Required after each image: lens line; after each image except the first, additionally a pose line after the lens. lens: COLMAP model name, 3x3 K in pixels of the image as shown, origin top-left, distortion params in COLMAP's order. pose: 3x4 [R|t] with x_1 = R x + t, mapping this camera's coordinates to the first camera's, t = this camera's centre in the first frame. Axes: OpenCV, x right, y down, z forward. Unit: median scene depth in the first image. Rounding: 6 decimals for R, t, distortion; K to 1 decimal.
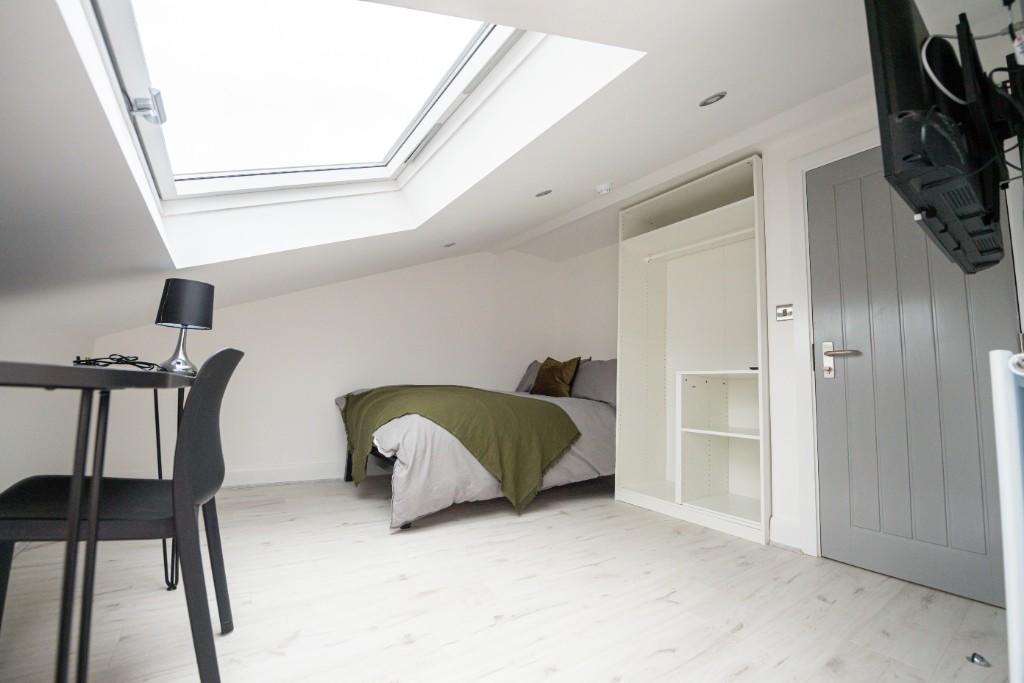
lens RADIAL K [[401.6, 0, 512.0], [0, 401.6, 341.5], [0, 0, 1]] dist [-0.020452, -0.000073]
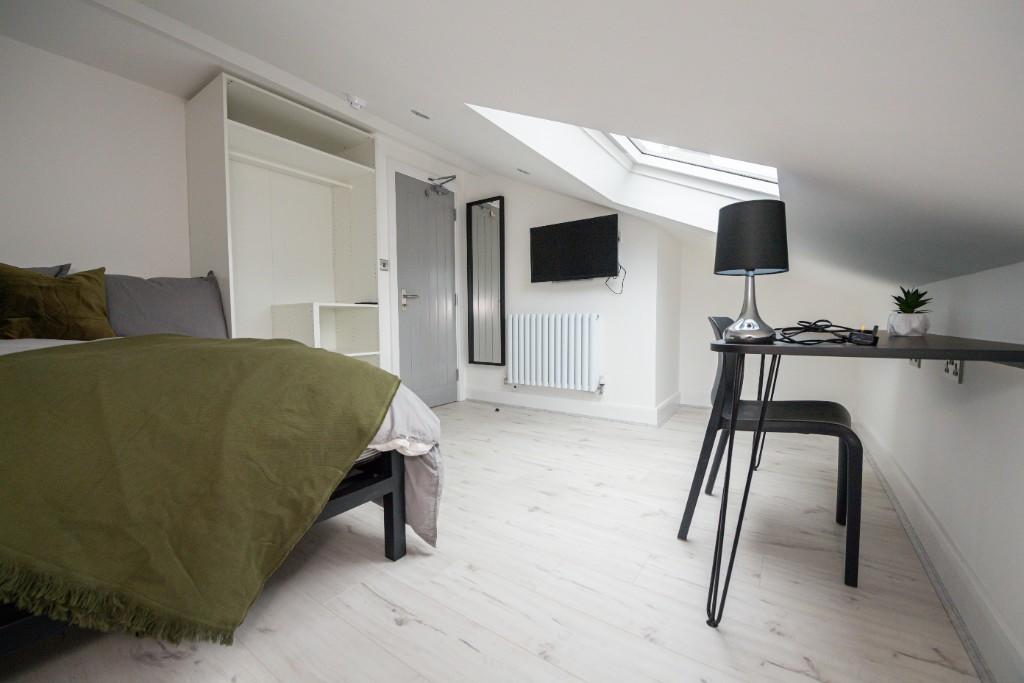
lens RADIAL K [[401.6, 0, 512.0], [0, 401.6, 341.5], [0, 0, 1]] dist [-0.020452, -0.000073]
pose [[-0.328983, -0.095597, 0.939485, -0.945444], [-0.126492, 0.990358, 0.056480, 0.065675], [-0.935826, -0.100257, -0.337903, 1.125278]]
